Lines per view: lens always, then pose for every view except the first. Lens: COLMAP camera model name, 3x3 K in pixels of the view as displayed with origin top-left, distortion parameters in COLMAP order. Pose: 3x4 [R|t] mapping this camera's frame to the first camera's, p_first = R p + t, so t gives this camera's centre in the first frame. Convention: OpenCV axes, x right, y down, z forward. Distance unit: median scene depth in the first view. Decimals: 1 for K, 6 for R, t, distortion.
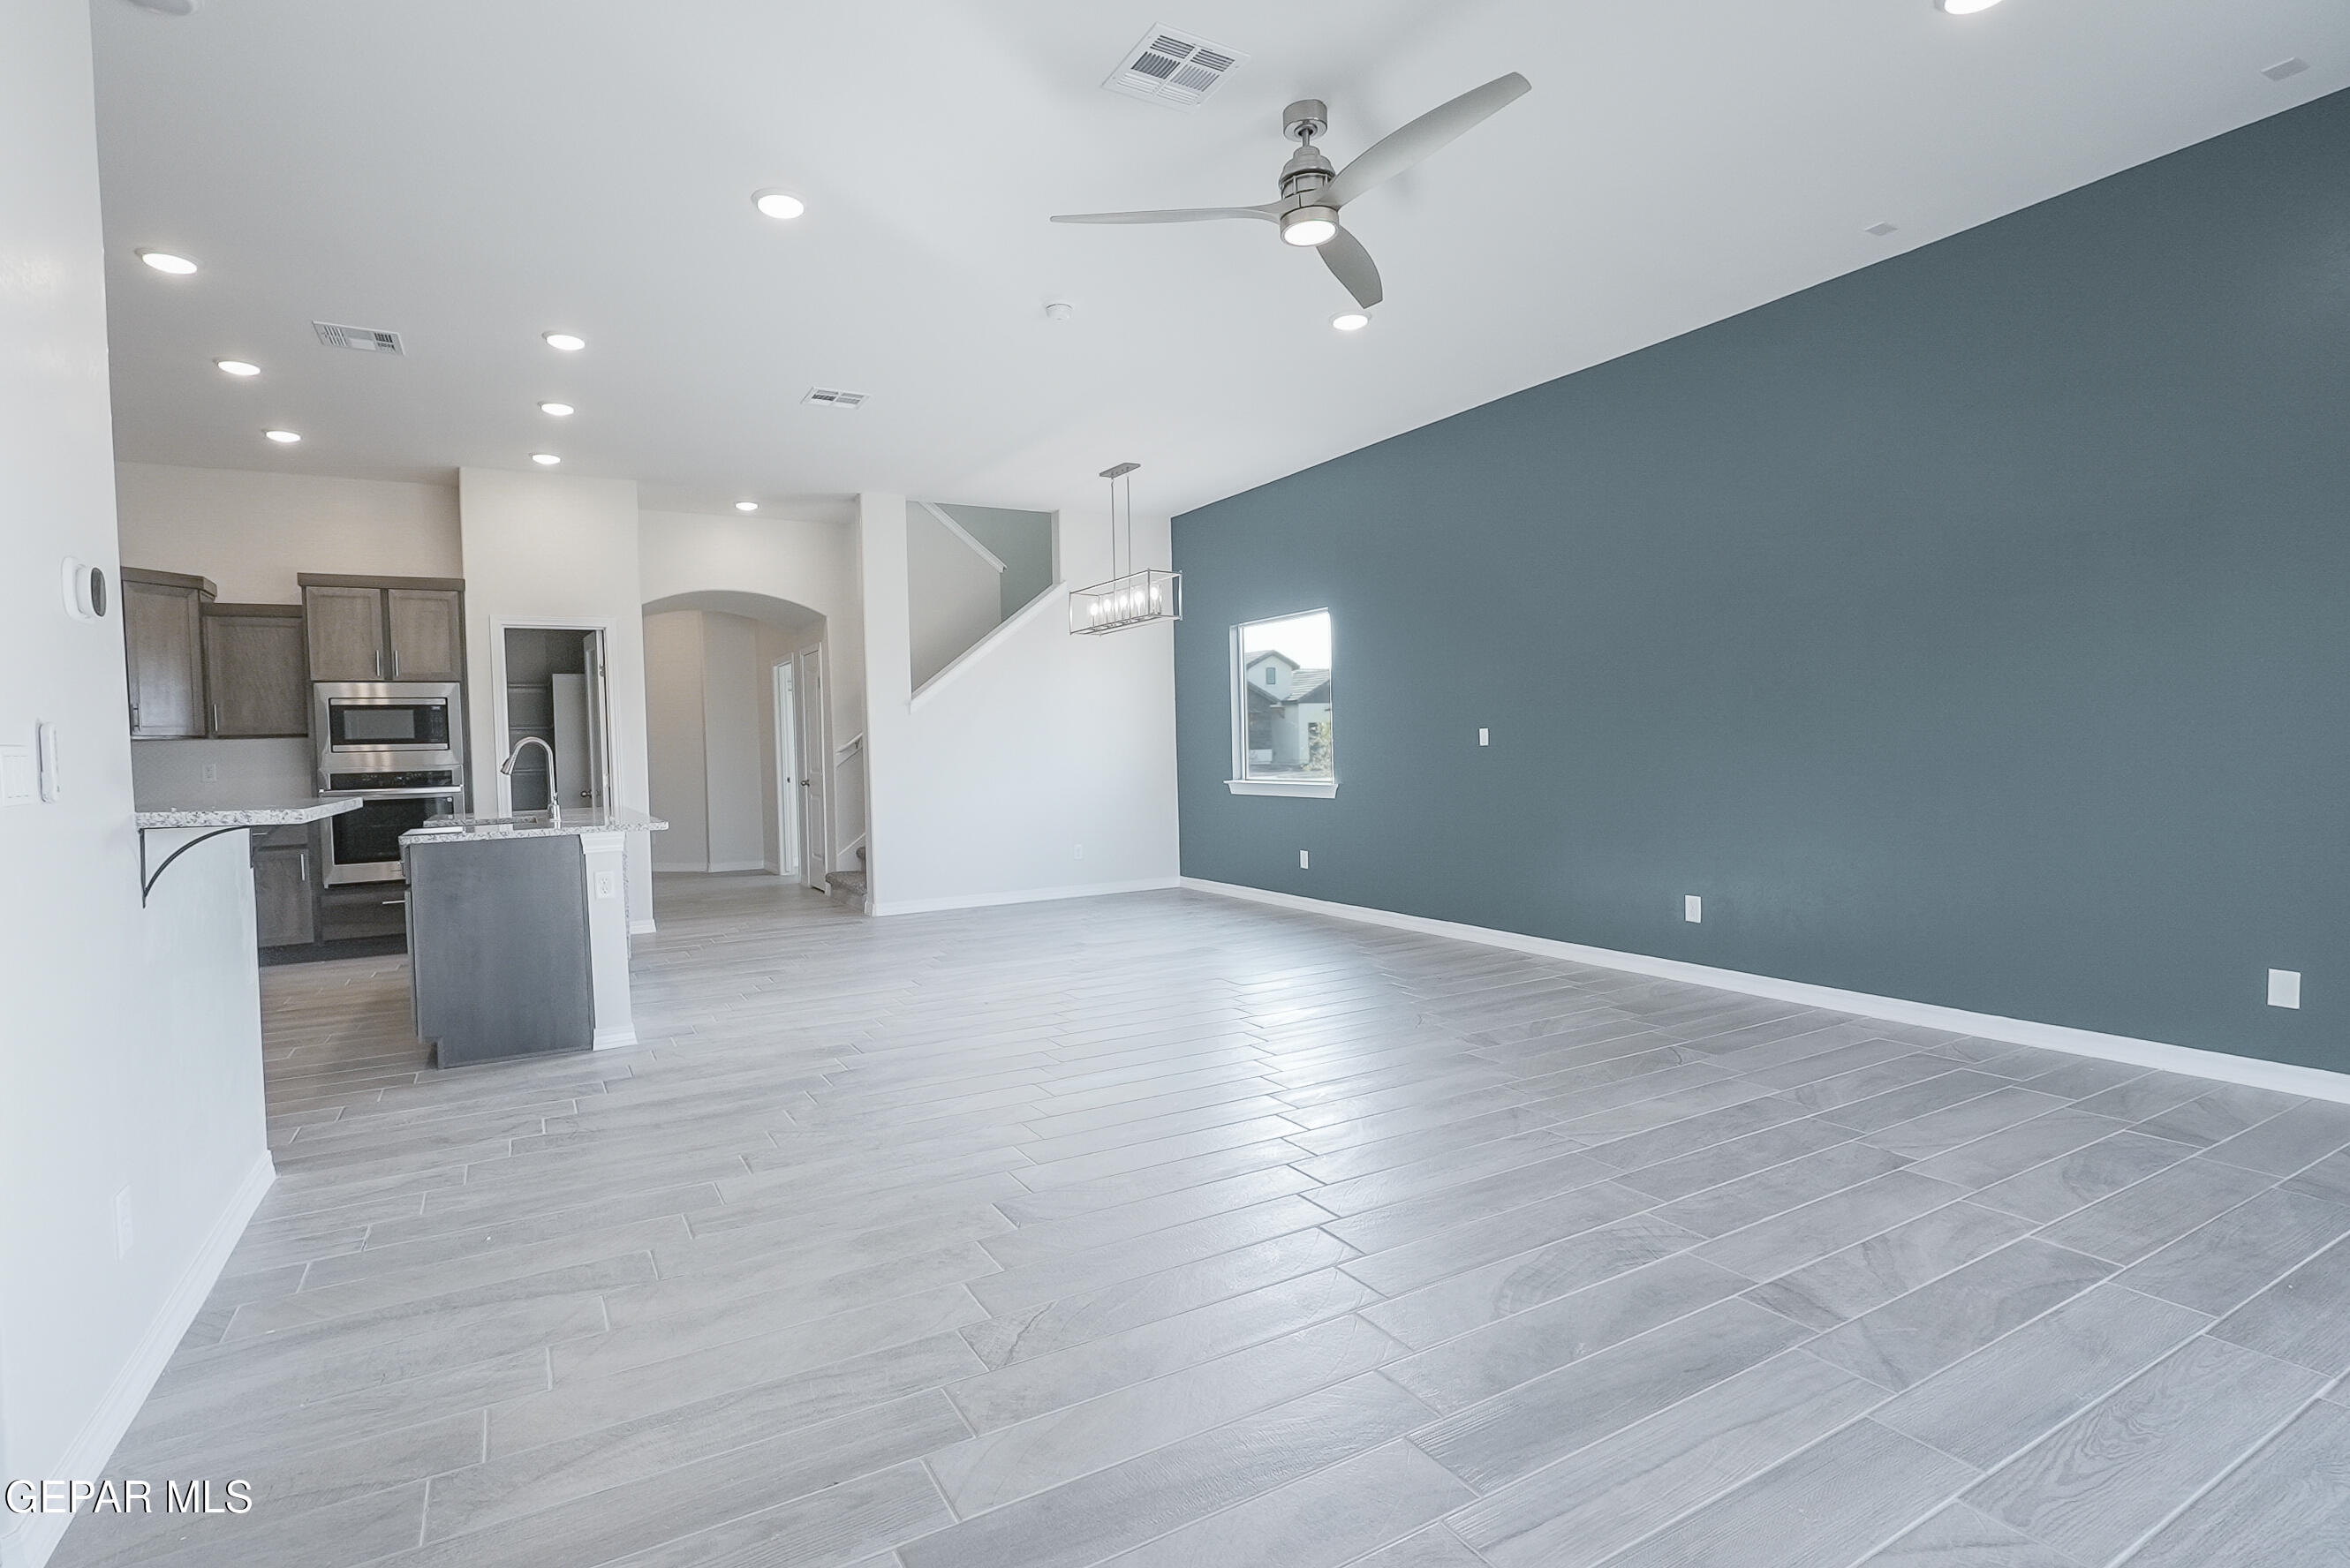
lens RADIAL K [[1082.6, 0, 1178.5], [0, 1082.6, 774.3], [0, 0, 1]] dist [-0.006392, 0.000642]
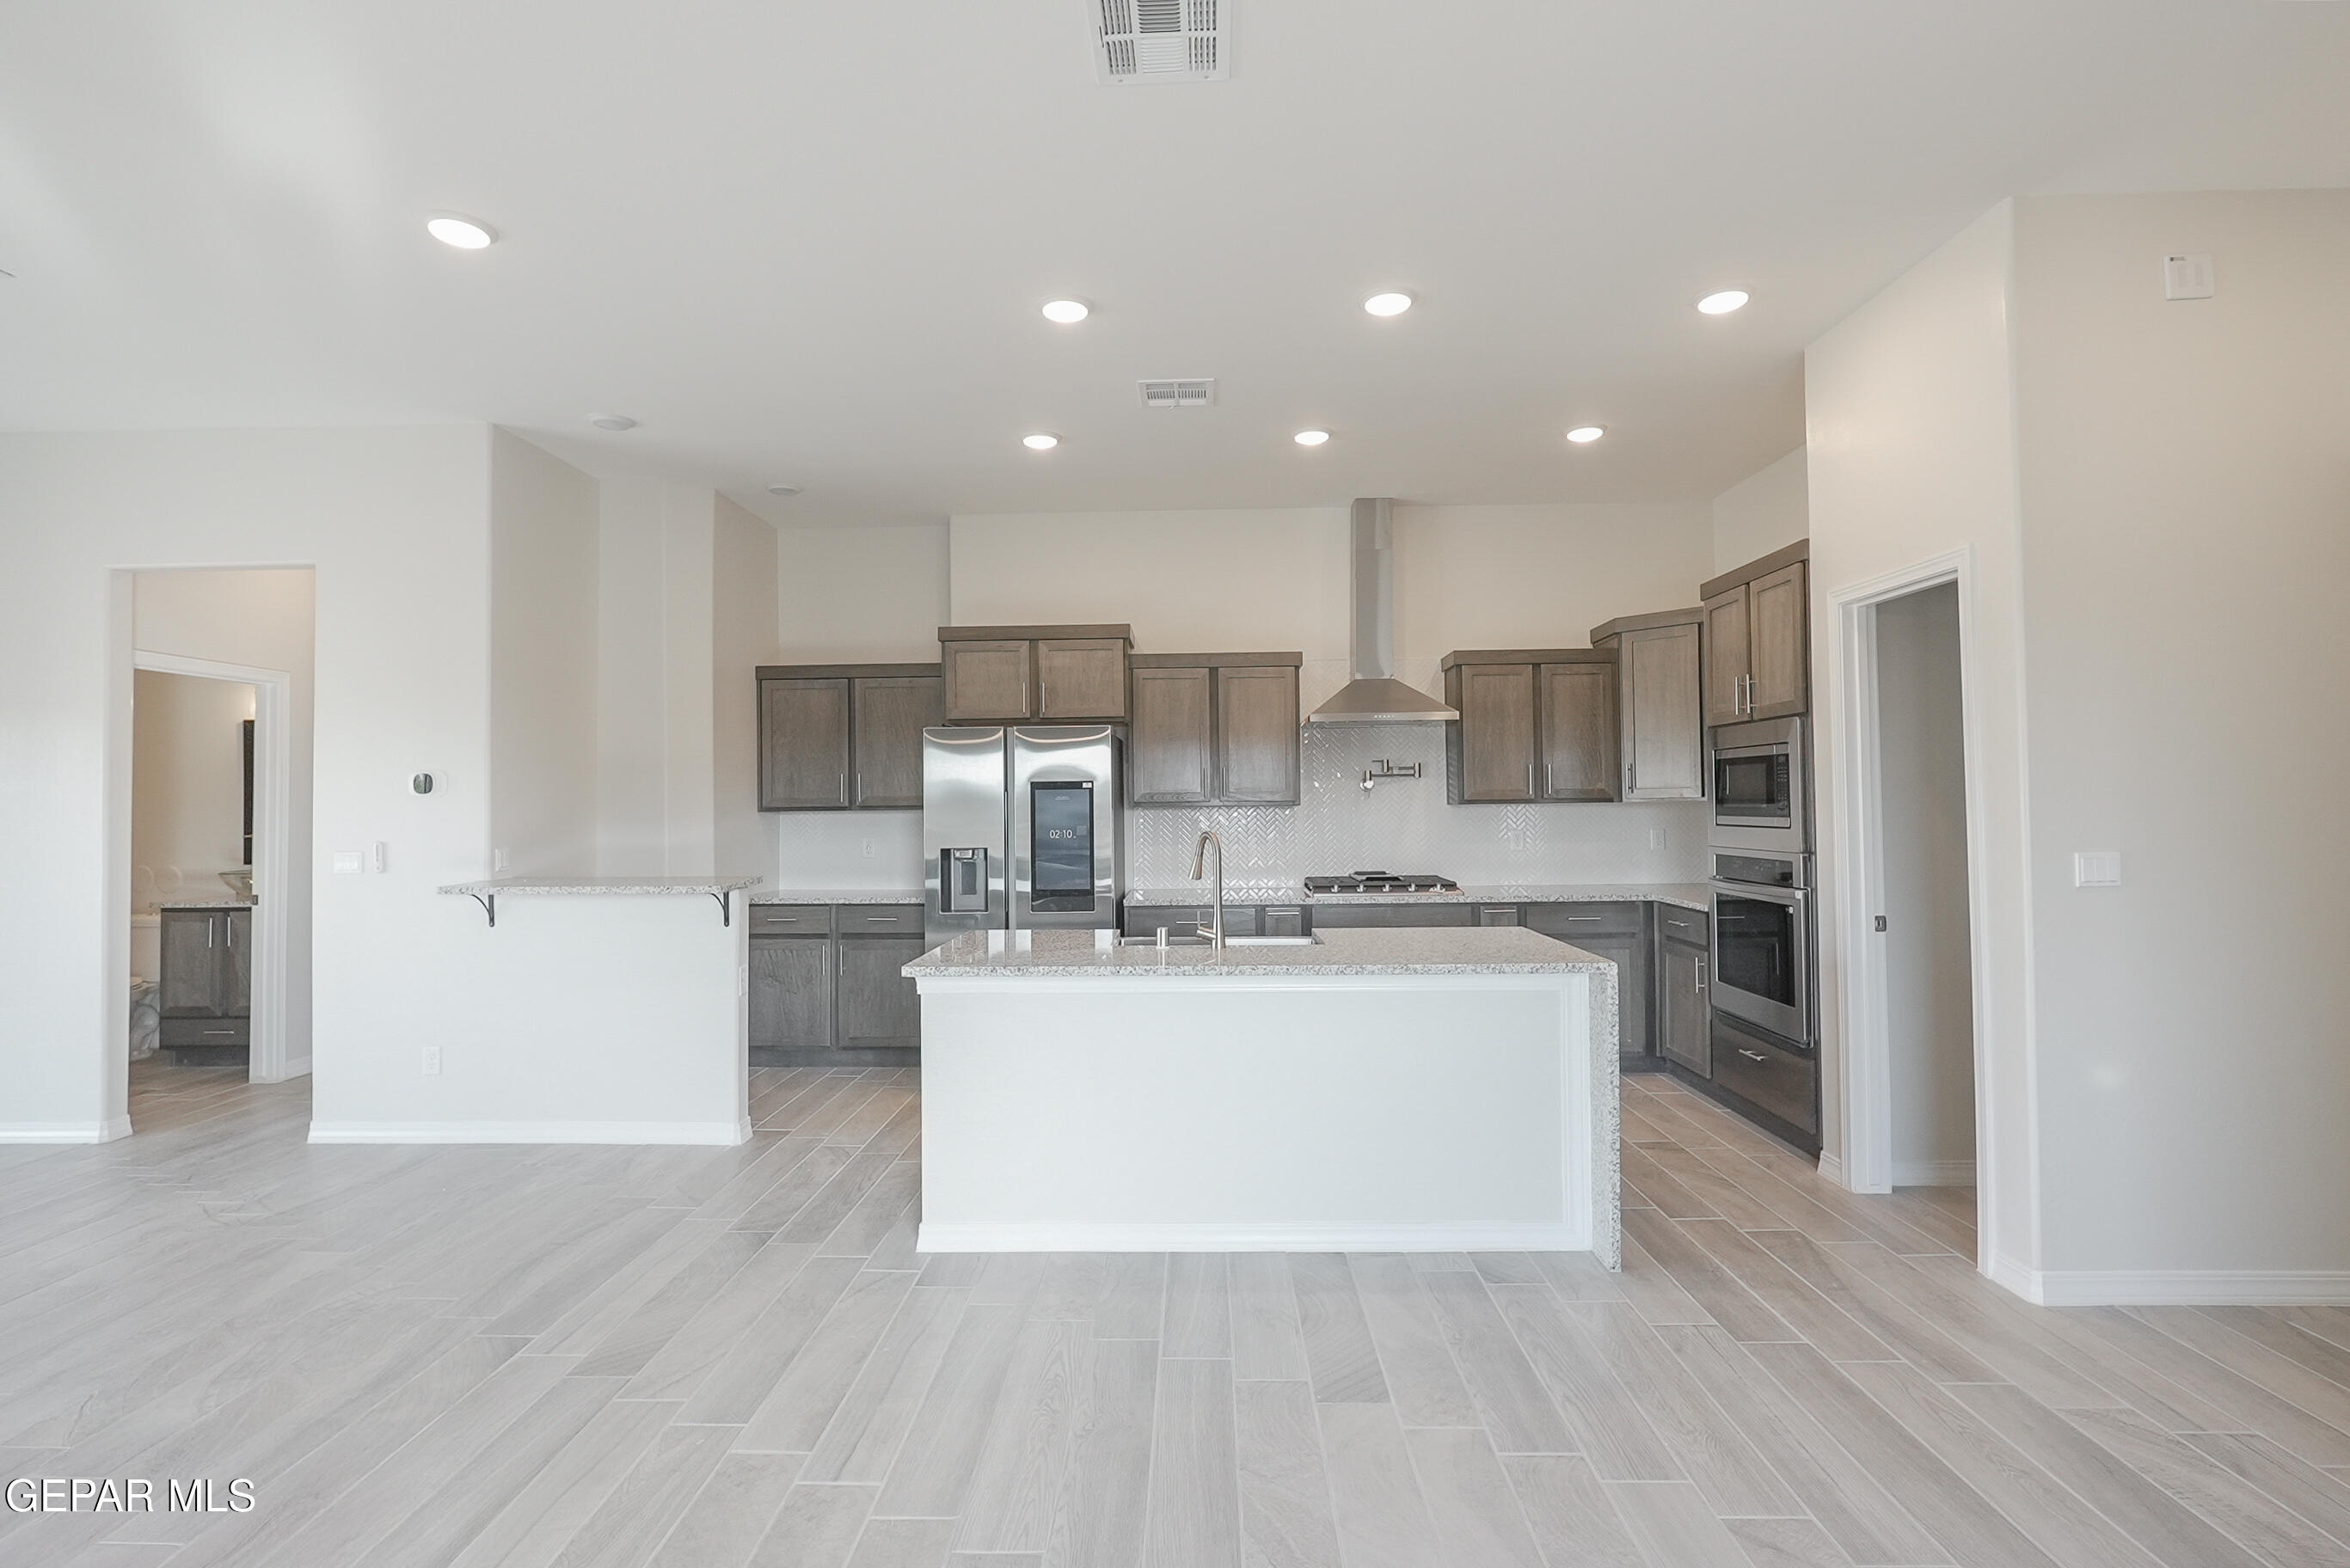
lens RADIAL K [[1066.5, 0, 1171.5], [0, 1066.5, 786.5], [0, 0, 1]] dist [-0.036814, 0.000161]
pose [[-0.507219, 0.020598, -0.861571, 0.017707], [0.002889, 0.999749, 0.022200, -0.105640], [0.861812, 0.008771, -0.507151, 1.774856]]
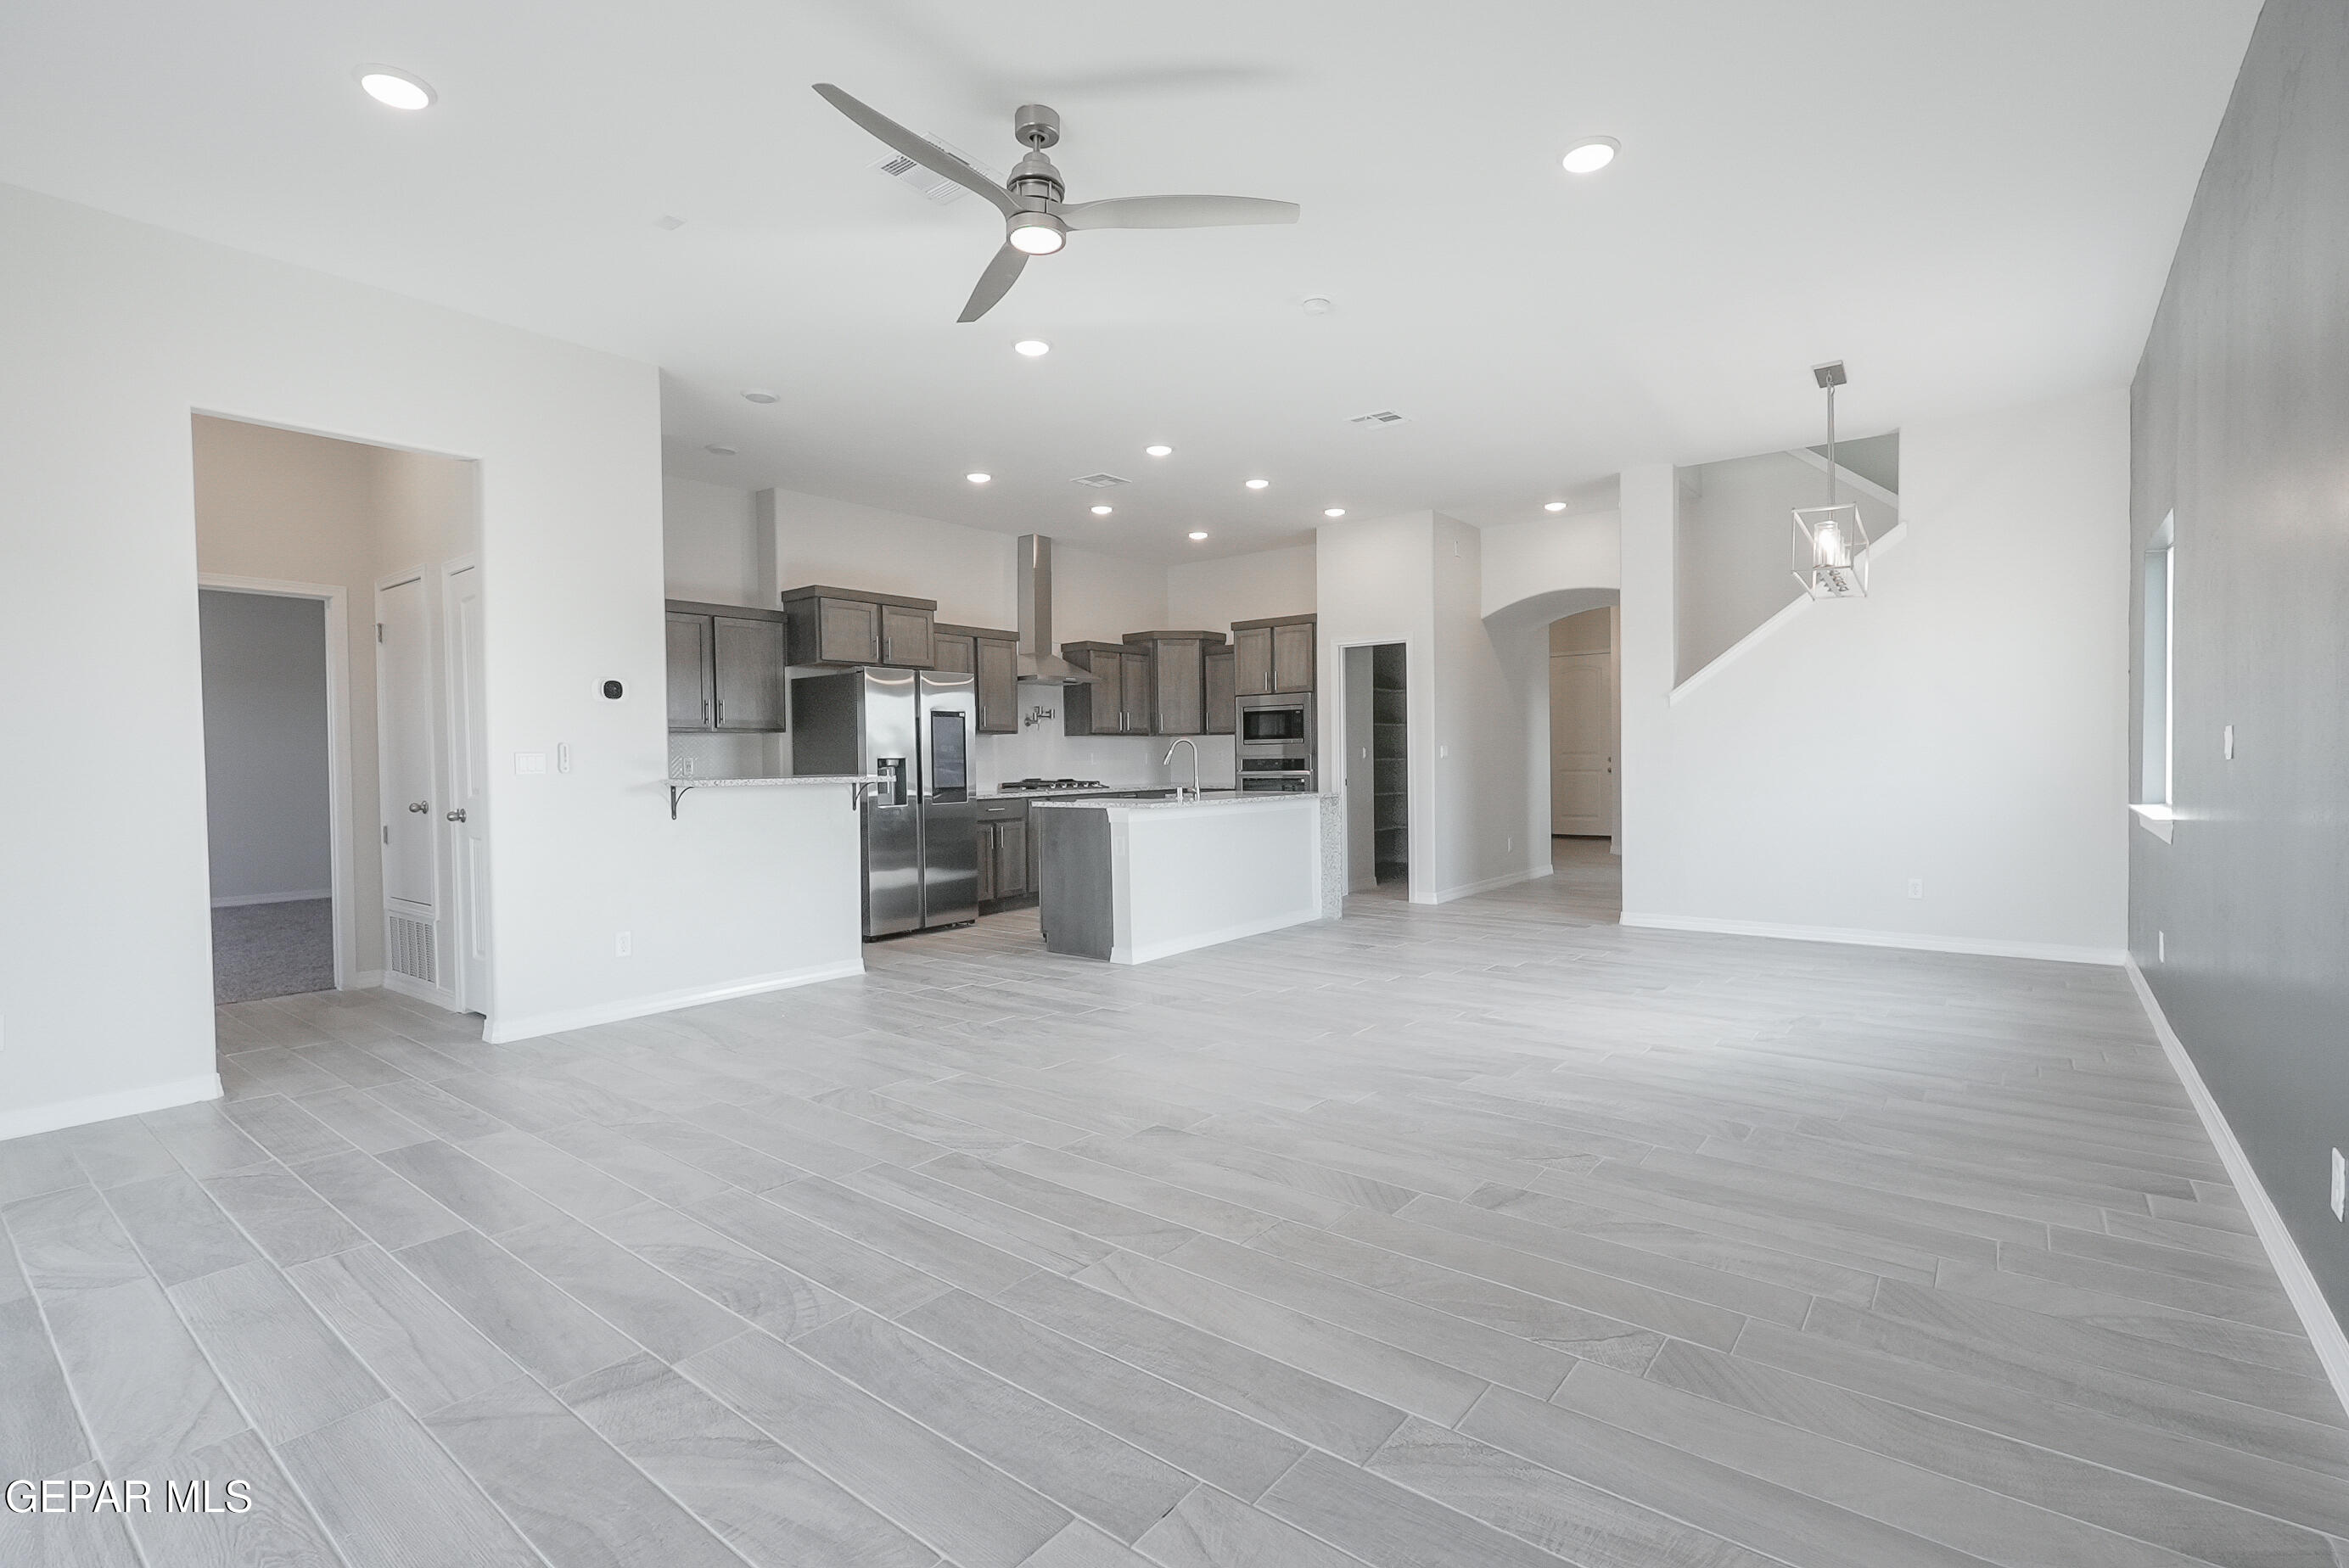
lens RADIAL K [[1082.2, 0, 1178.0], [0, 1082.2, 774.3], [0, 0, 1]] dist [-0.006392, 0.000642]
pose [[0.385101, 0.036045, -0.922170, 0.886746], [-0.020861, 0.999322, 0.030349, -0.037427], [0.922639, 0.007550, 0.385592, 0.603617]]
